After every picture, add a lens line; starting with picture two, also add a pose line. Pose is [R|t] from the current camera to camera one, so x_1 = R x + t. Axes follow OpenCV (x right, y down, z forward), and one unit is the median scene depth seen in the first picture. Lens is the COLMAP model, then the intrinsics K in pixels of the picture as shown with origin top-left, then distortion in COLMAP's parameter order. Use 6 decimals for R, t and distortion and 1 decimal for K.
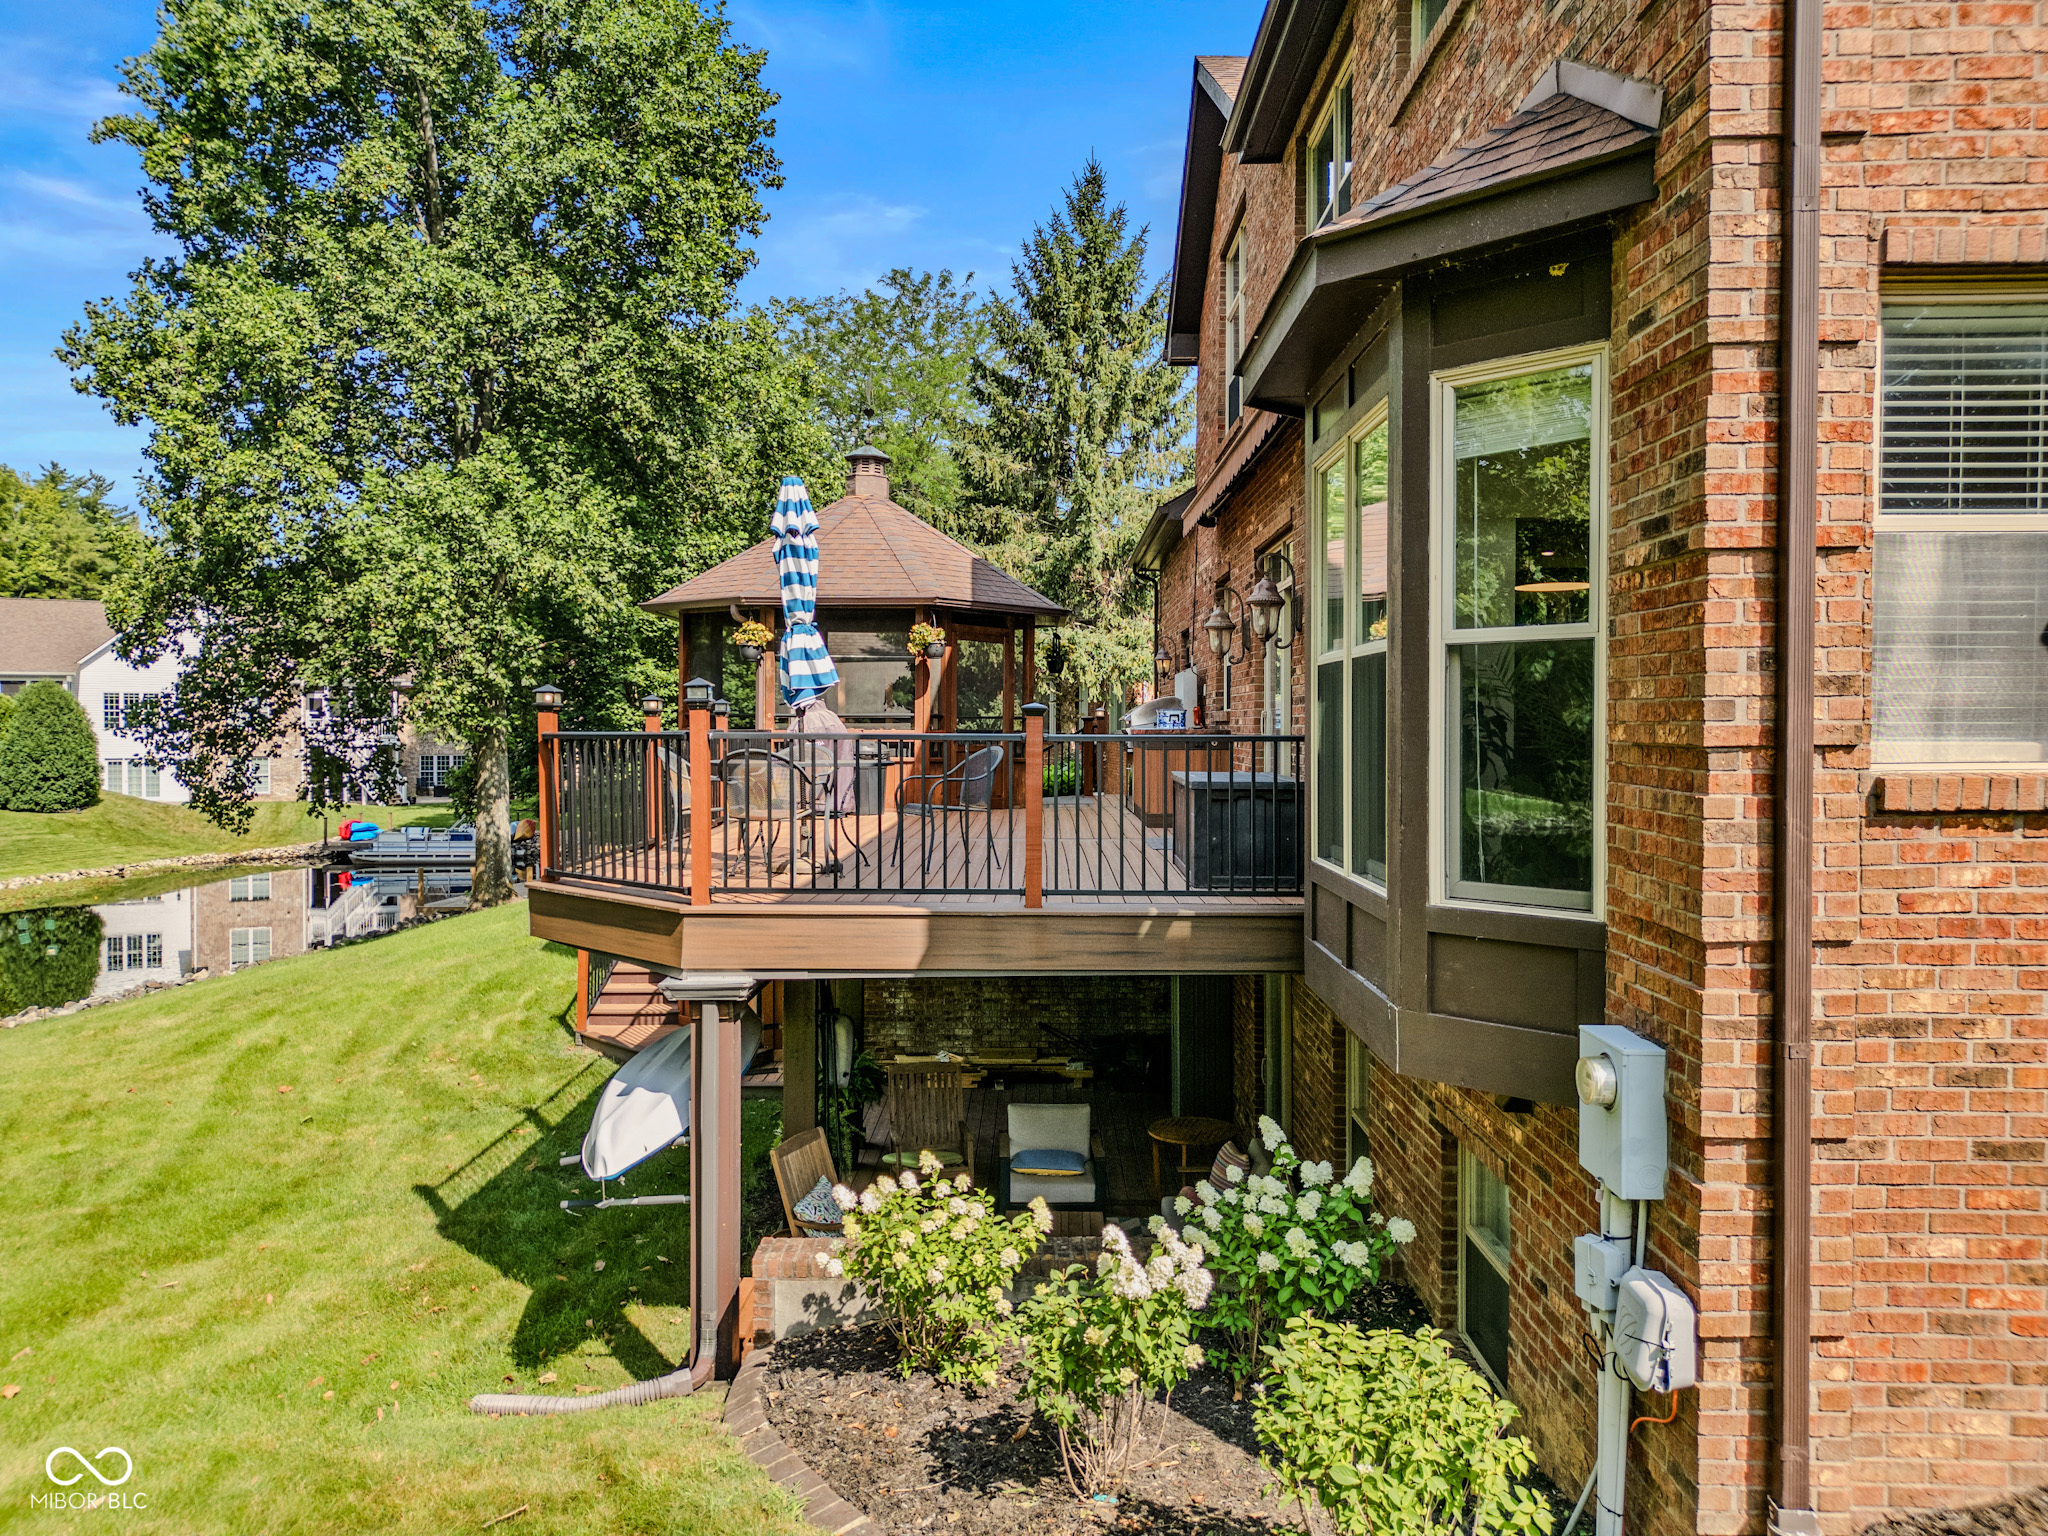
lens RADIAL K [[1451.0, 0, 1010.4], [0, 1451.0, 761.4], [0, 0, 1]] dist [0.050508, -0.049294]
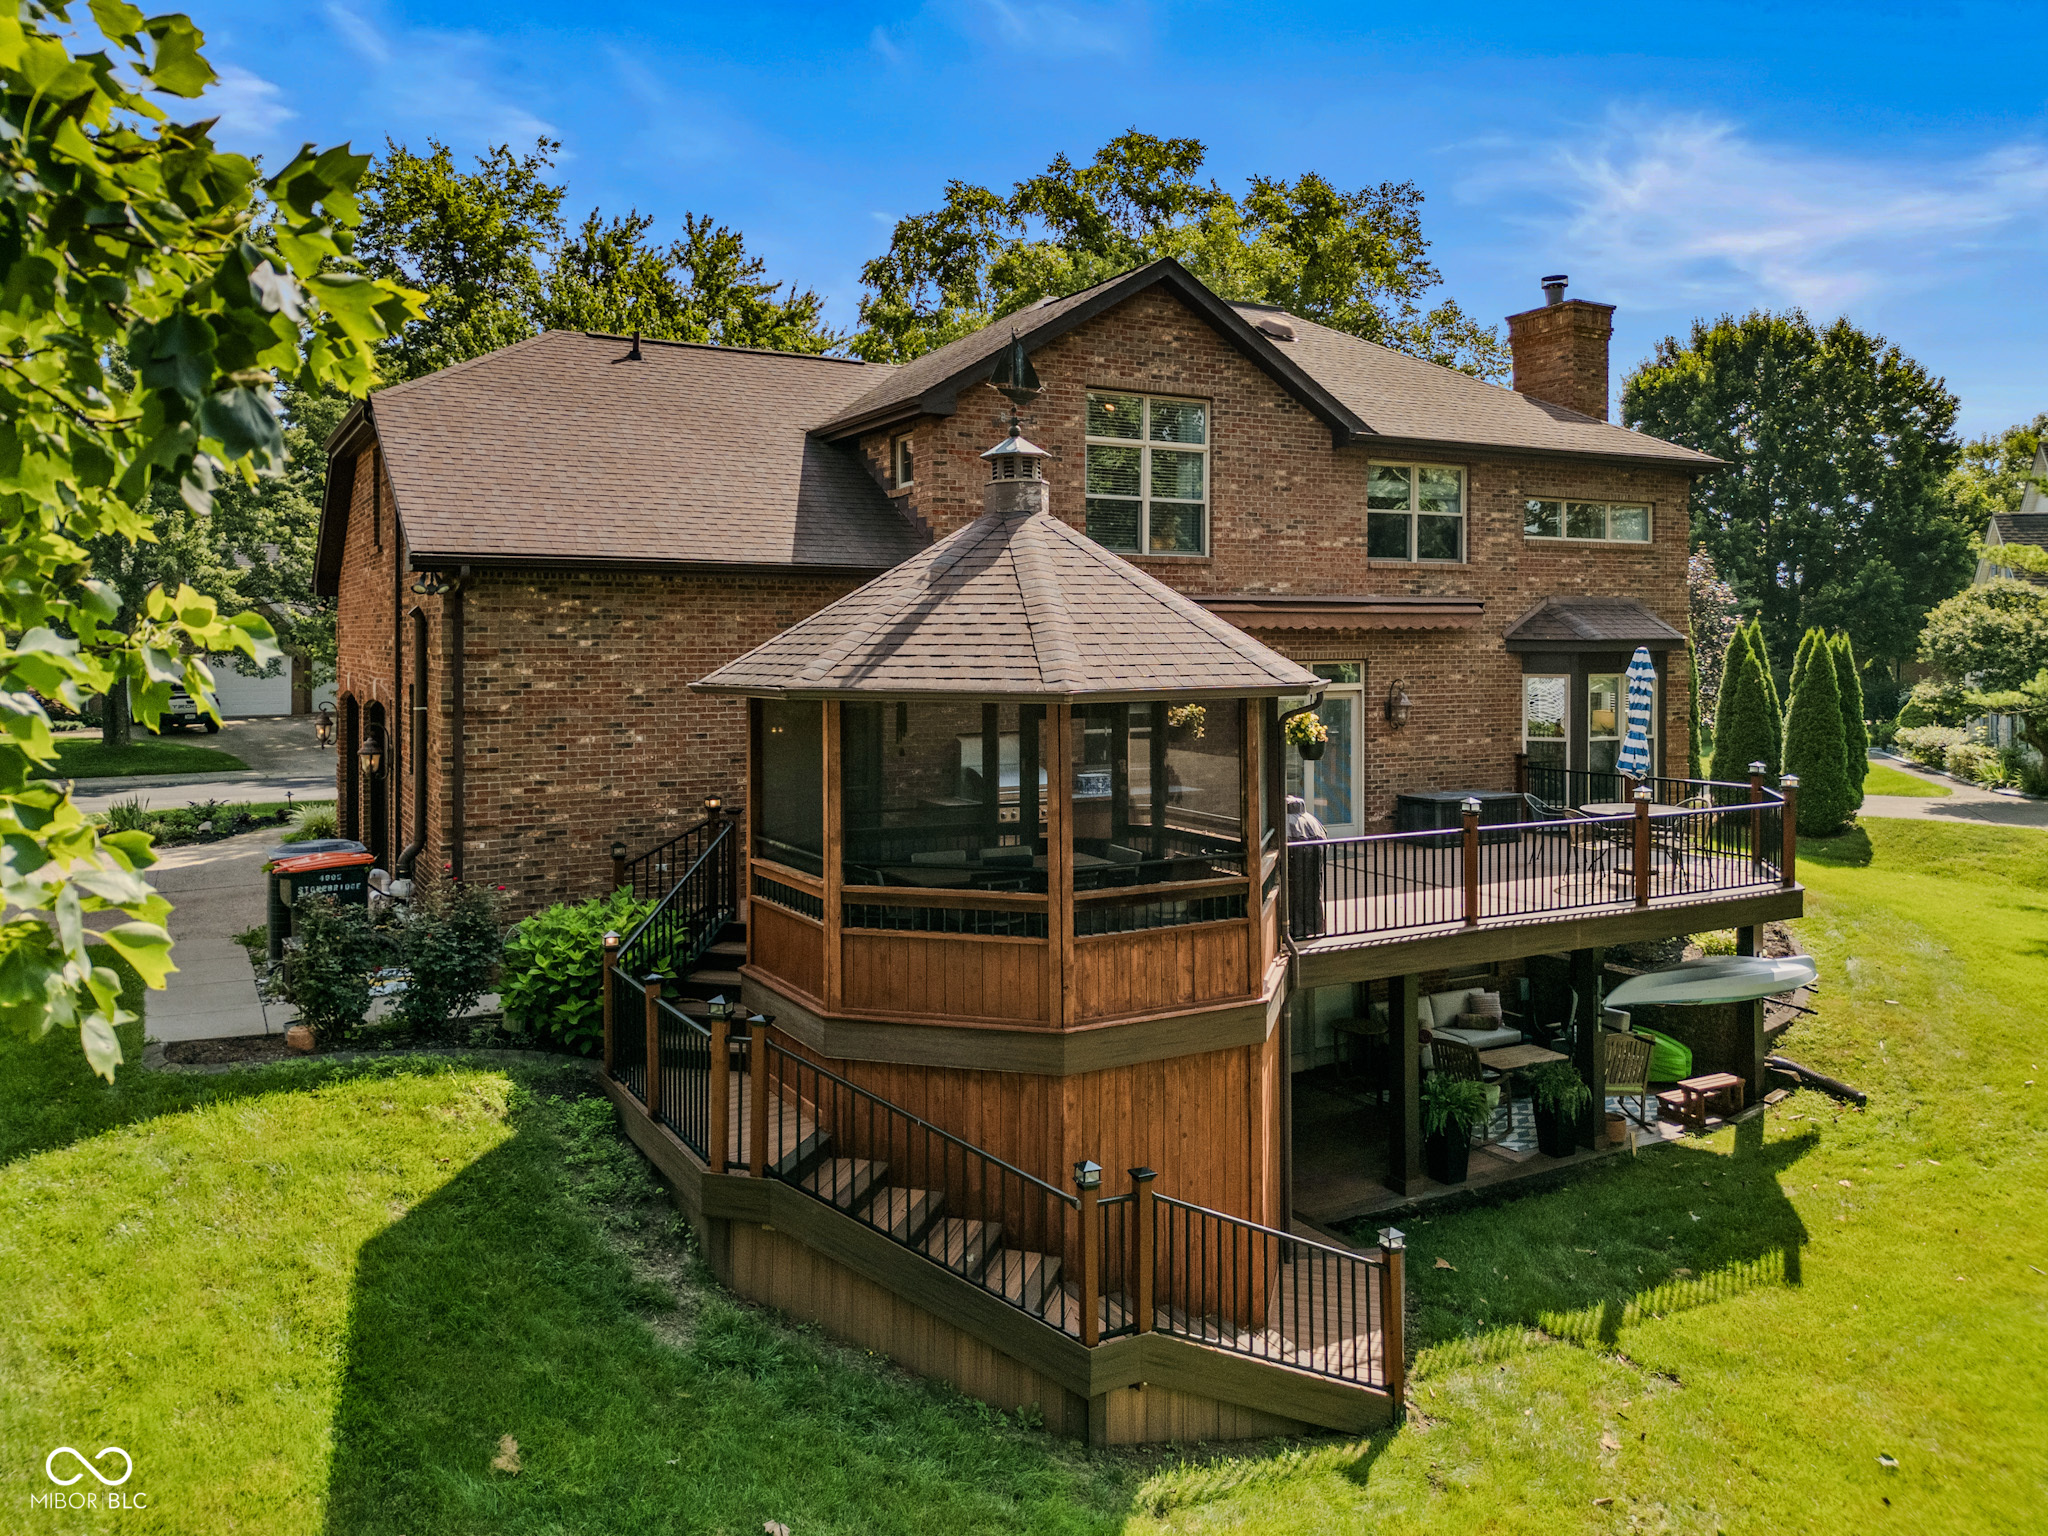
lens RADIAL K [[1518.7, 0, 1011.7], [0, 1518.7, 624.8], [0, 0, 1]] dist [0.039234, -0.035452]
pose [[-0.505561, 0.003508, 0.862784, -0.541751], [0.019490, 0.999783, 0.007355, -0.100448], [-0.862571, 0.020534, -0.505520, 1.029137]]
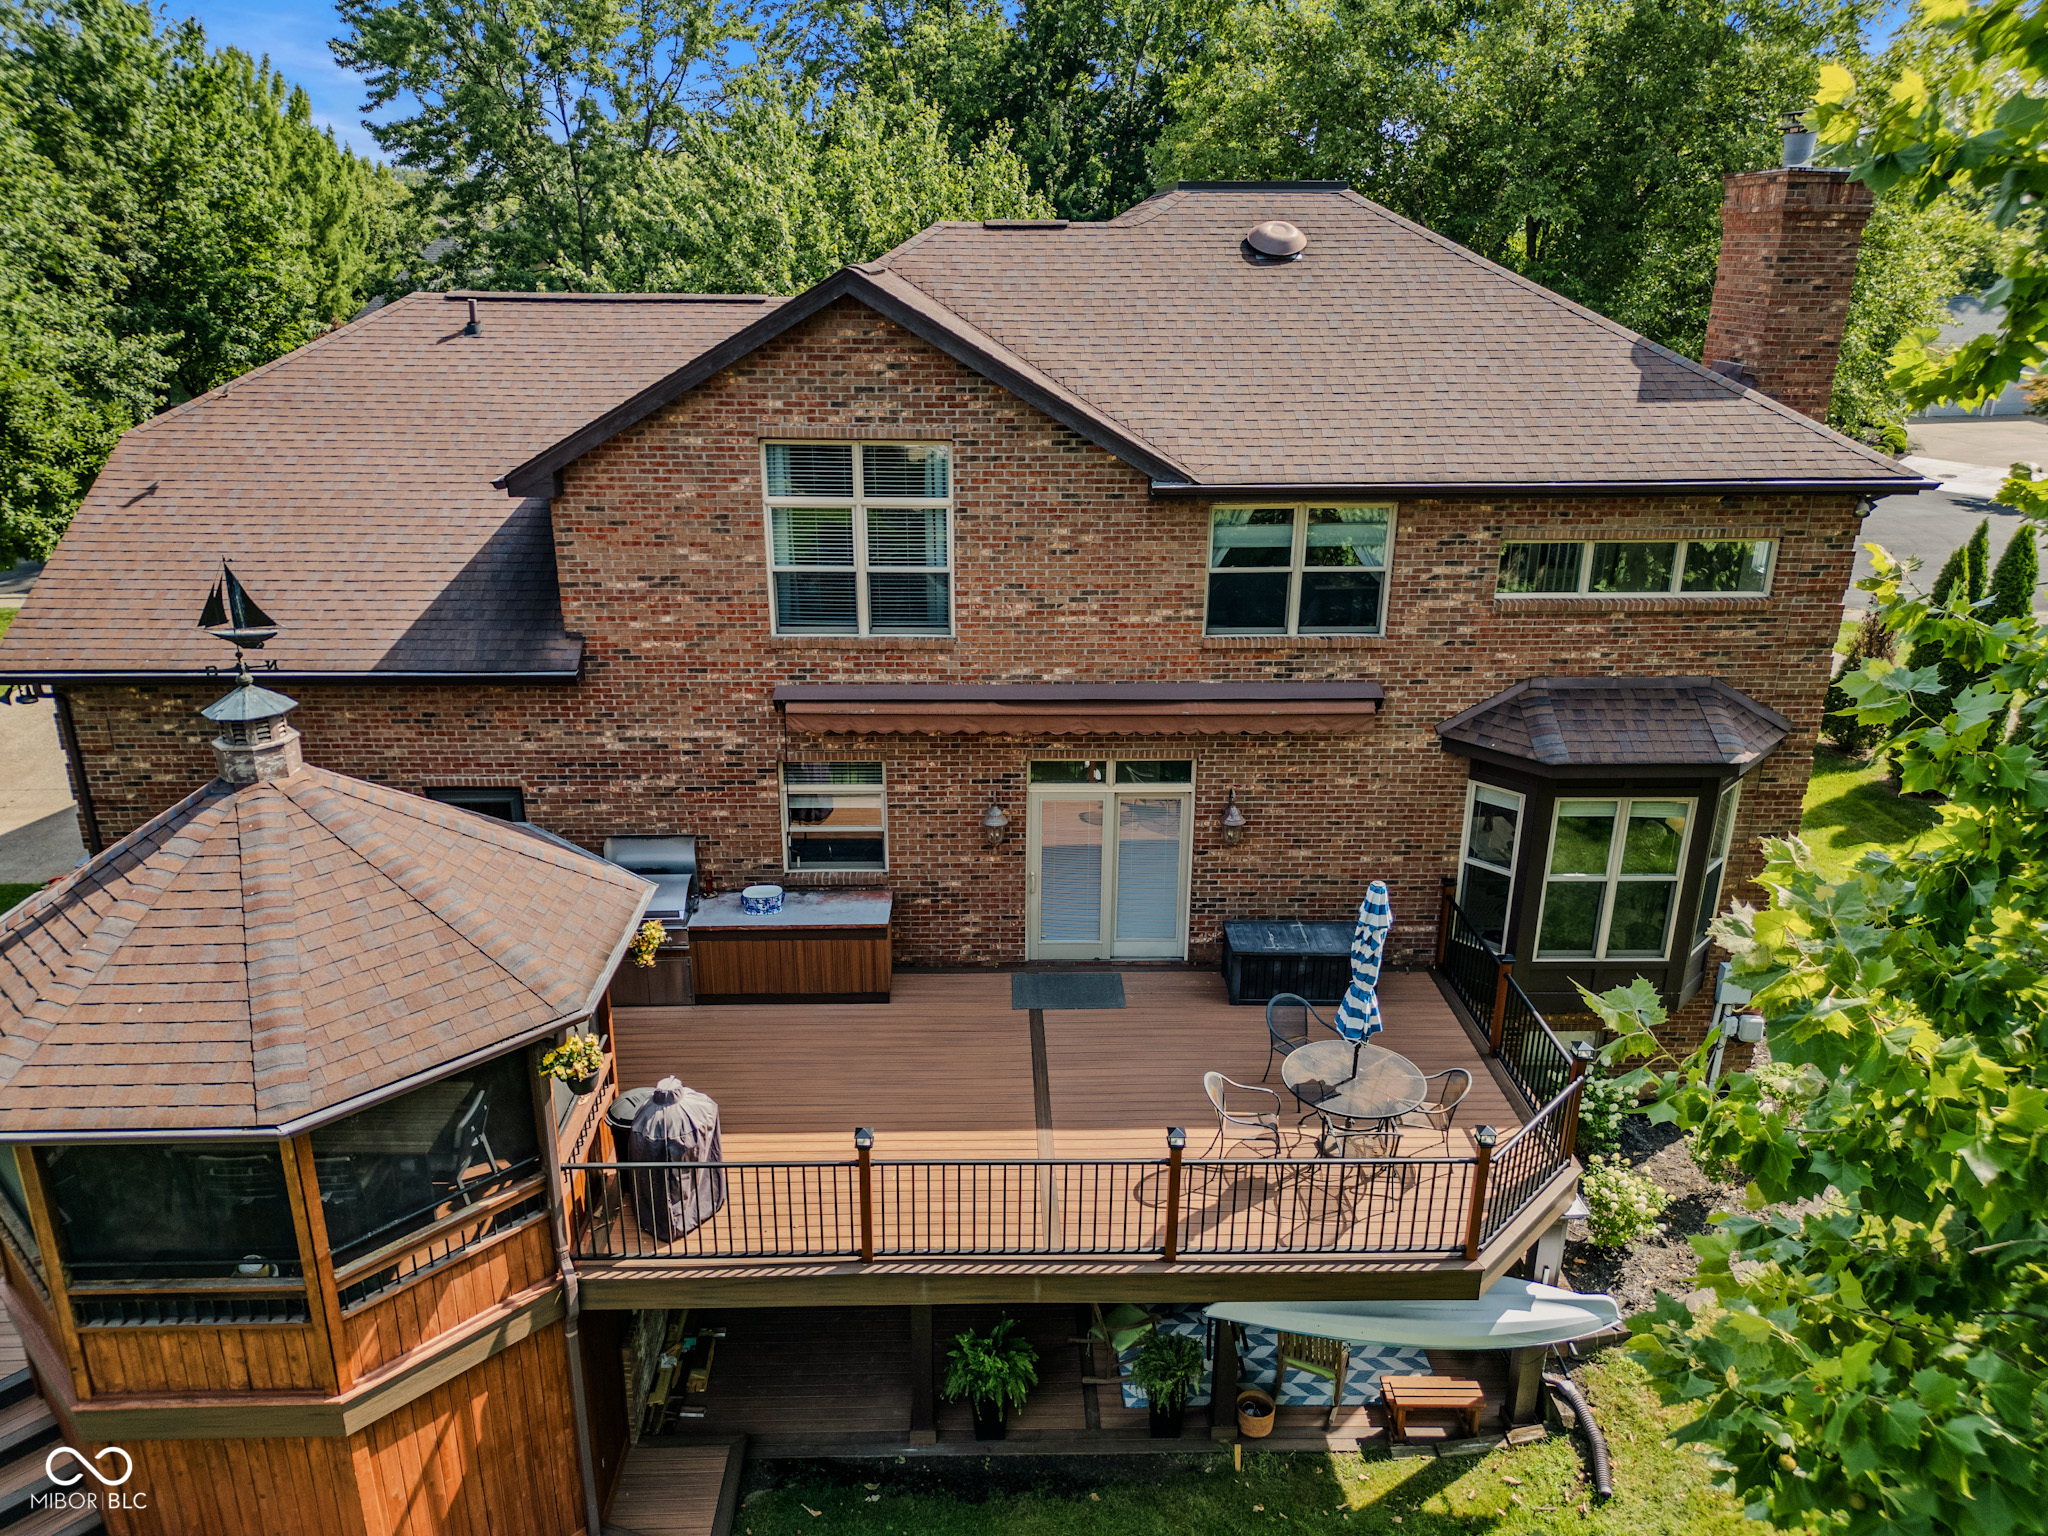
lens RADIAL K [[1451.0, 0, 1012.5], [0, 1451.0, 759.0], [0, 0, 1]] dist [0.050508, -0.049294]
pose [[-0.036641, -0.347716, 0.936884, -0.506457], [0.020443, 0.937056, 0.348580, -0.293932], [-0.999119, 0.031924, -0.027226, 0.532267]]
